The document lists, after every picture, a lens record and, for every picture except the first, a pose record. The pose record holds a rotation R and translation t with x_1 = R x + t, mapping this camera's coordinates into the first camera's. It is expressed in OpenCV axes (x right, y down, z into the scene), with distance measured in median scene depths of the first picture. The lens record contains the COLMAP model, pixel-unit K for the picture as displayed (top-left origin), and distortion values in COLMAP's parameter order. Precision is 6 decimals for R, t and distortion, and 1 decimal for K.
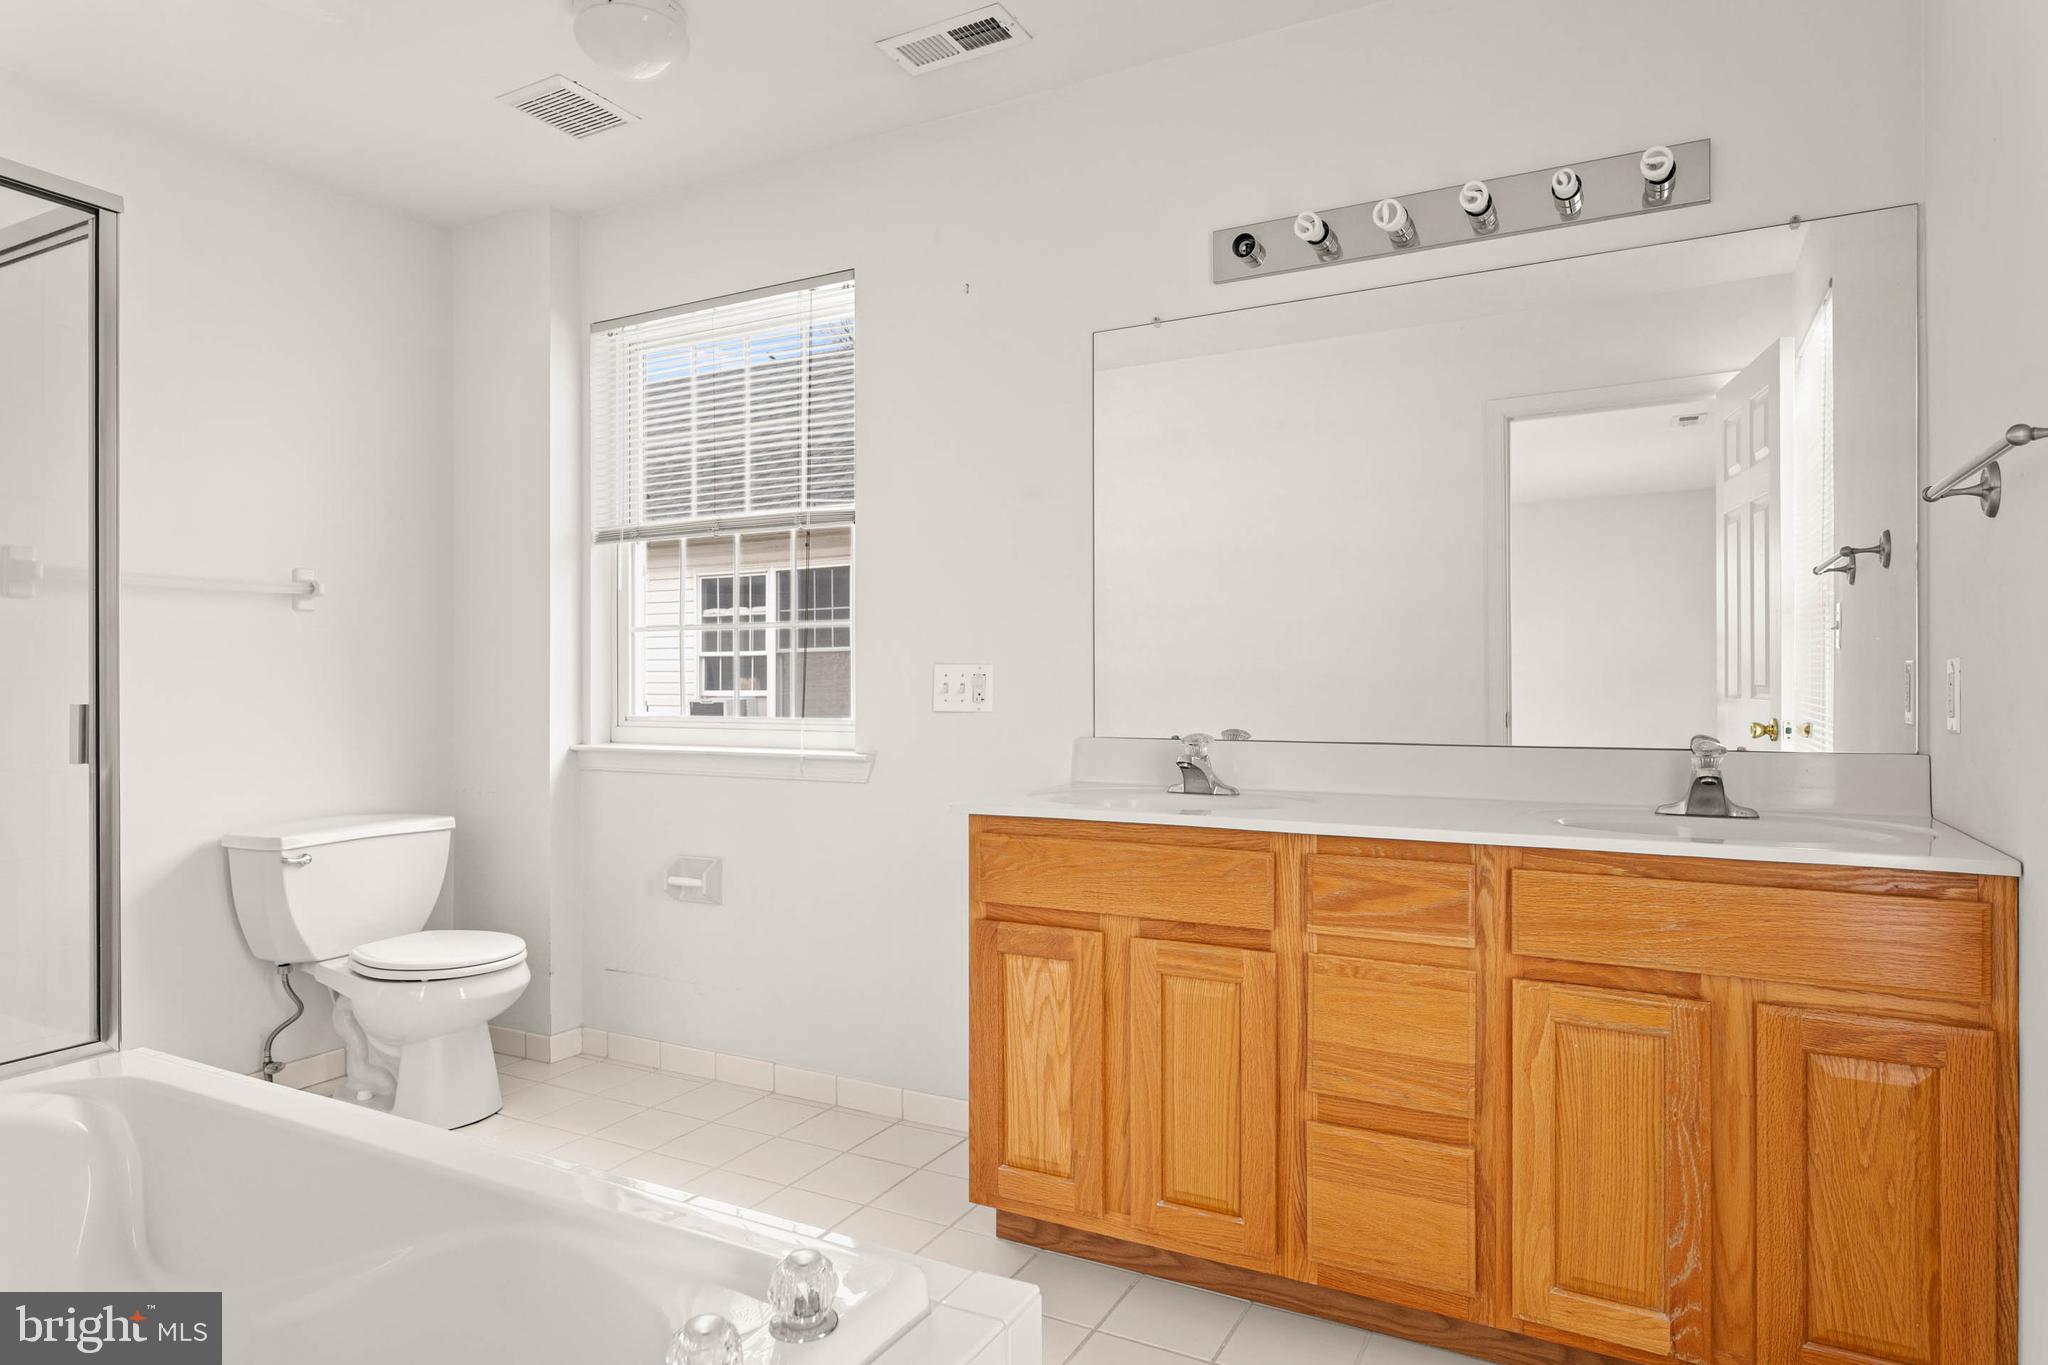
lens RADIAL K [[1189.7, 0, 1003.6], [0, 1189.7, 677.1], [0, 0, 1]] dist [0.000885, -0.000661]
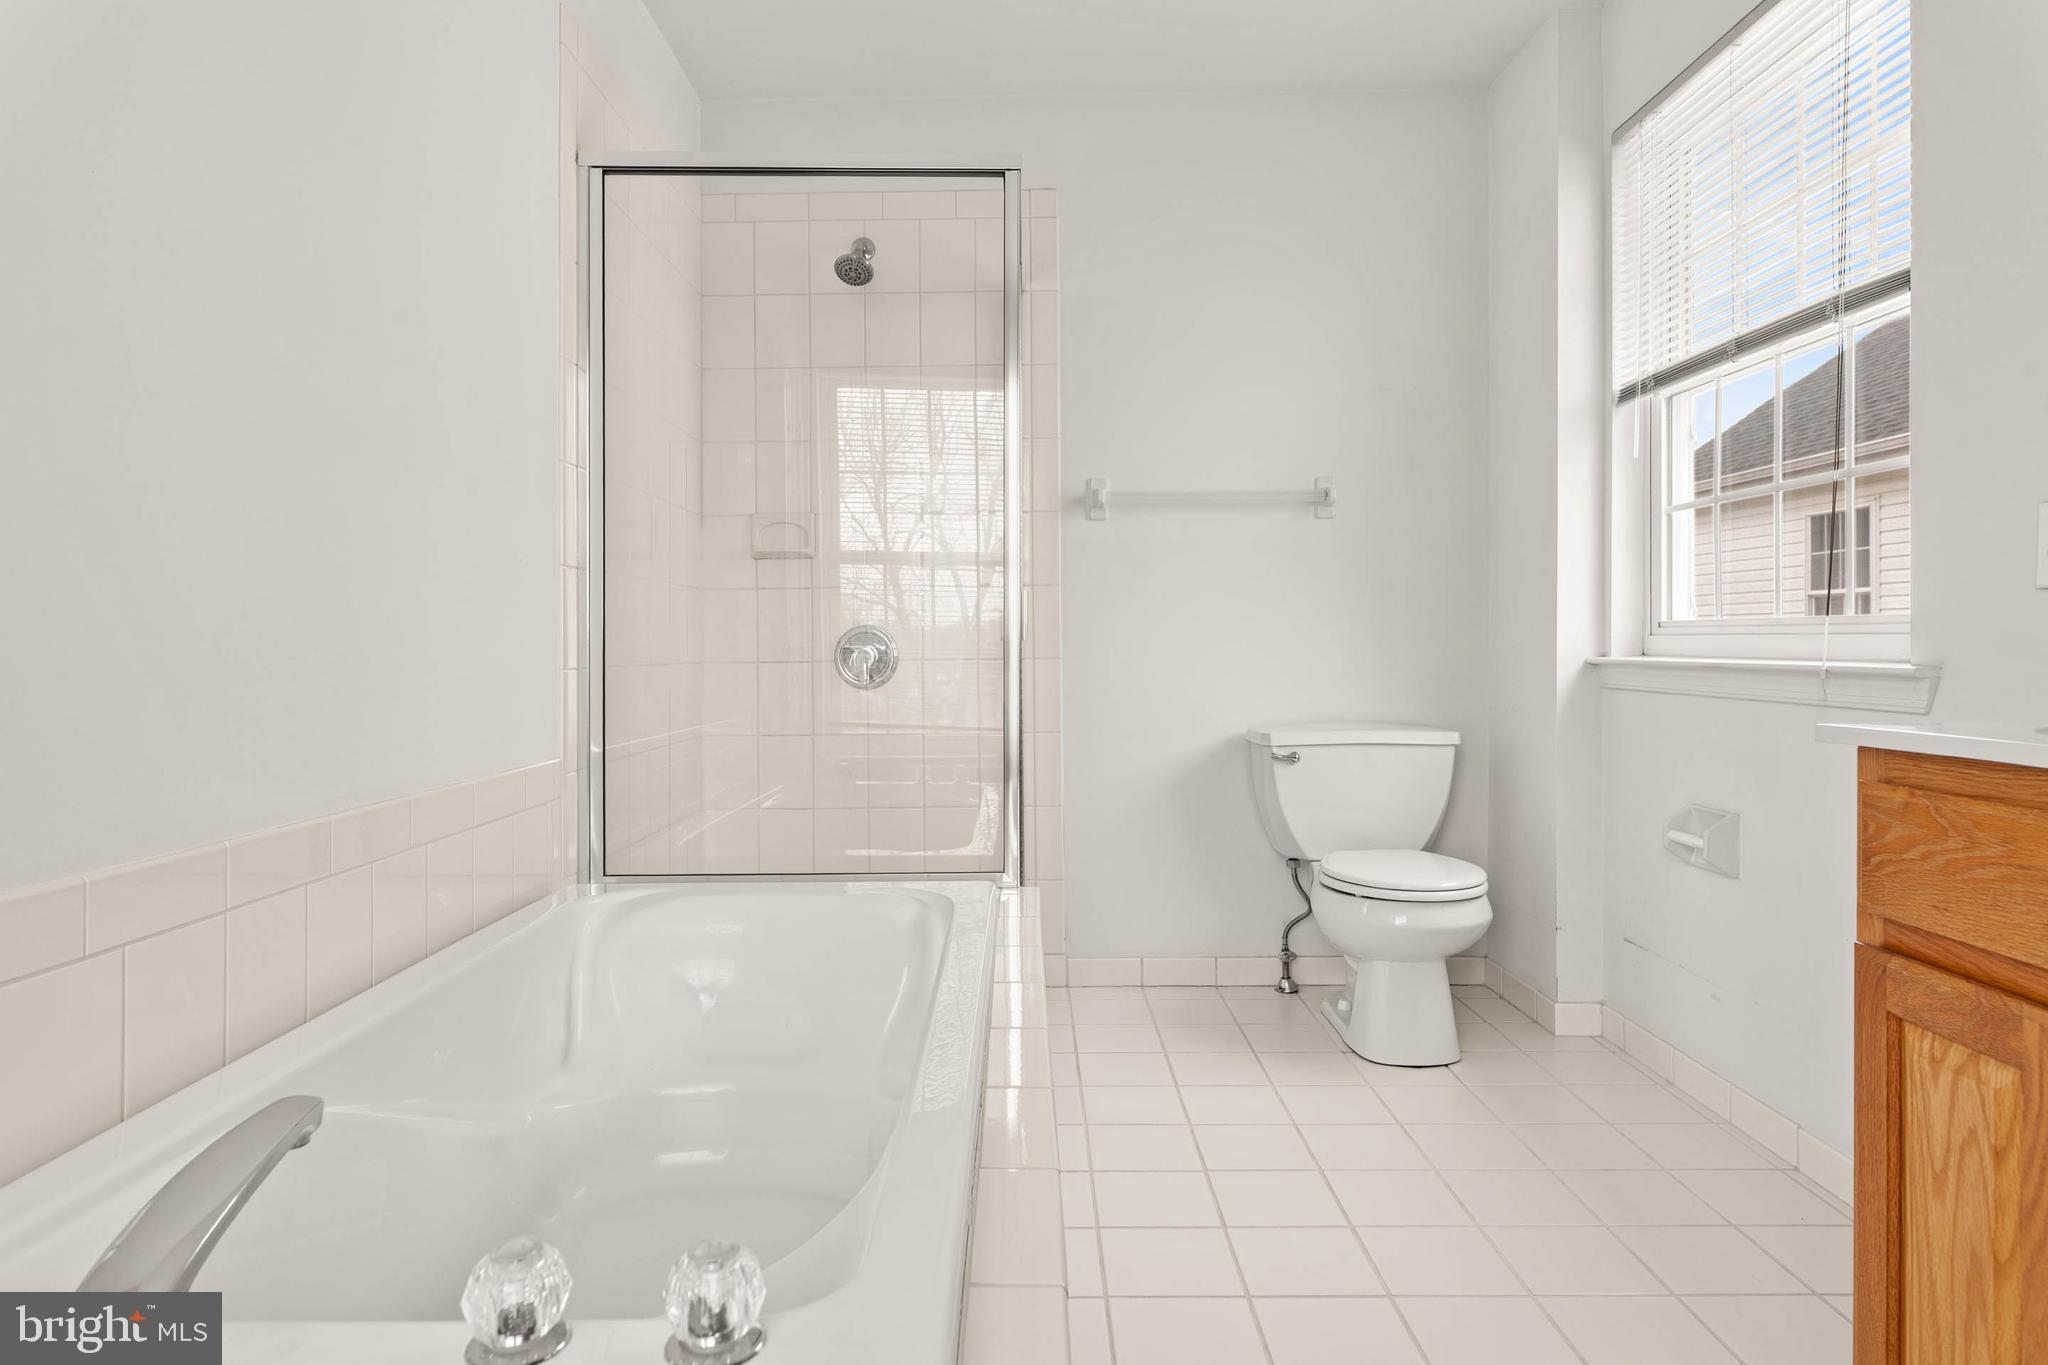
lens RADIAL K [[1189.7, 0, 1024.1], [0, 1189.7, 639.9], [0, 0, 1]] dist [0.000885, -0.000661]
pose [[0.473405, 0.000559, -0.880845, 0.205963], [0.004390, 0.999986, 0.002994, 0.049032], [0.880834, -0.005284, 0.473395, 0.318955]]
